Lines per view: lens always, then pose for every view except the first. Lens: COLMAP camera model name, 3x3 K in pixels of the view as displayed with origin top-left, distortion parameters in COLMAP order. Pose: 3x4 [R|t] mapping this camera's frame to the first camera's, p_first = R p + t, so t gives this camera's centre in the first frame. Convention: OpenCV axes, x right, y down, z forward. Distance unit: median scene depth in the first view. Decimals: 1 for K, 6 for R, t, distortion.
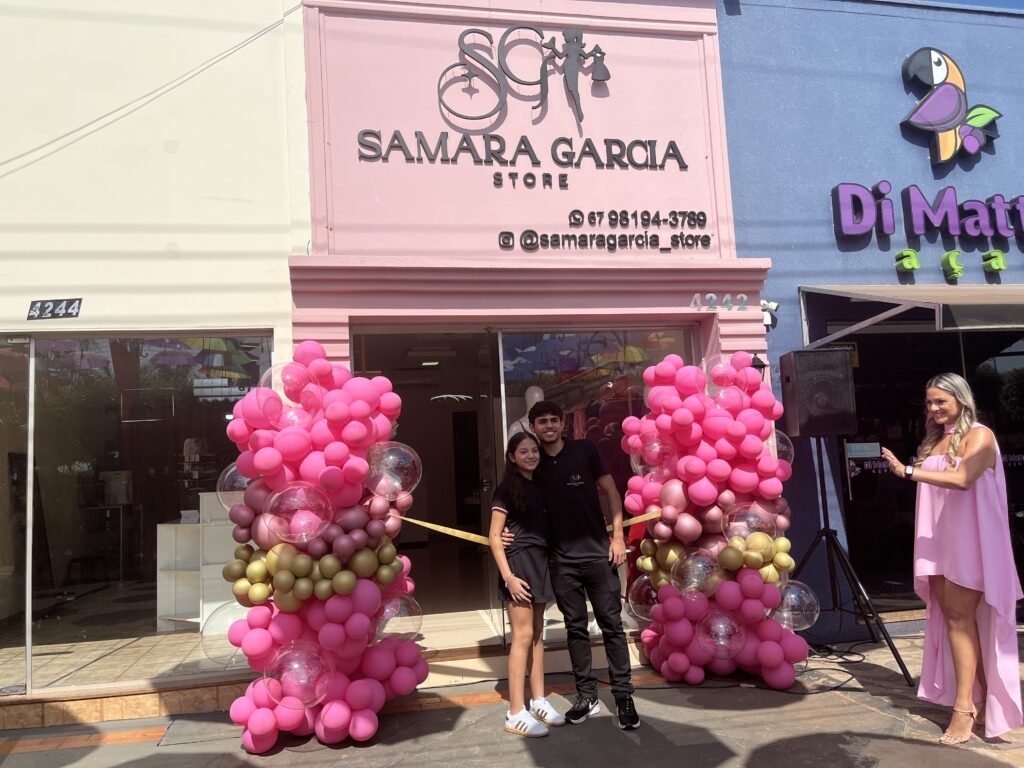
lens RADIAL K [[768.5, 0, 504.5], [0, 768.5, 388.8], [0, 0, 1]] dist [0.054807, -0.075771]
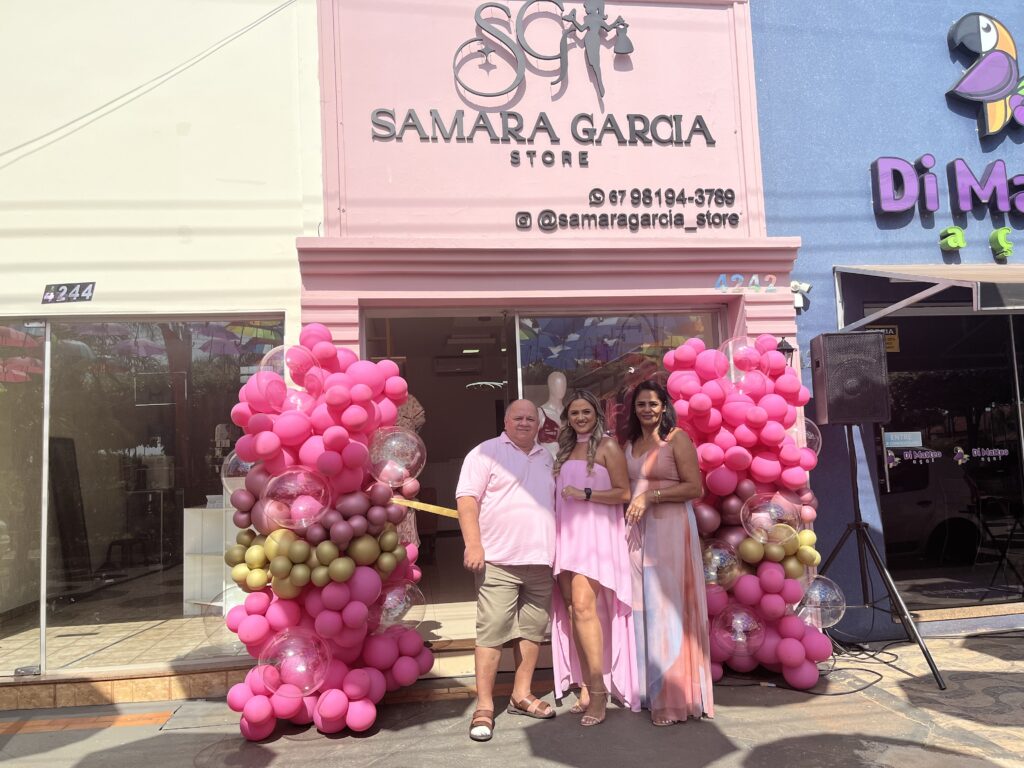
lens RADIAL K [[768.7, 0, 514.6], [0, 768.7, 385.6], [0, 0, 1]] dist [0.059014, -0.085205]
pose [[0.998219, 0.002488, -0.059609, 0.049502], [-0.001920, 0.999952, 0.009575, 0.005624], [0.059630, -0.009443, 0.998176, 0.027200]]
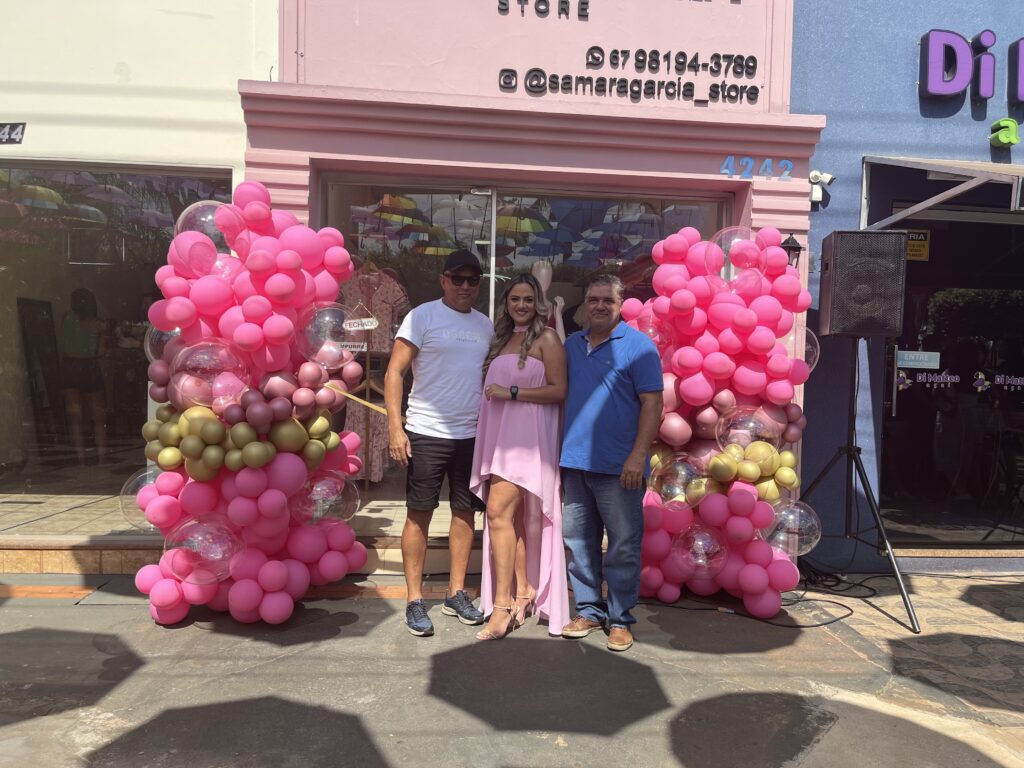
lens RADIAL K [[773.9, 0, 512.7], [0, 773.9, 385.9], [0, 0, 1]] dist [0.057023, -0.086965]
pose [[0.991932, 0.080258, -0.098130, 0.118011], [-0.066445, 0.988379, 0.136718, 0.021843], [0.107962, -0.129094, 0.985738, 0.112752]]
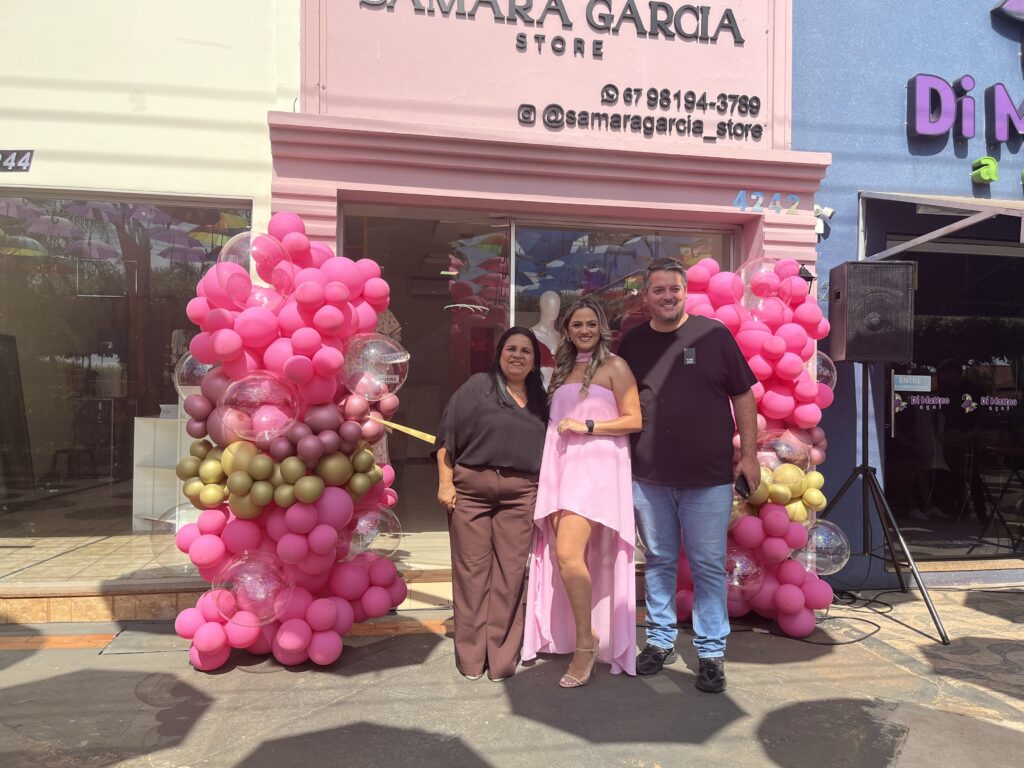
lens RADIAL K [[773.0, 0, 518.9], [0, 773.0, 386.0], [0, 0, 1]] dist [0.058717, -0.090124]
pose [[0.998033, 0.061612, -0.011599, 0.022449], [-0.060263, 0.993792, 0.093515, 0.027986], [0.017288, -0.092632, 0.995550, 0.103093]]
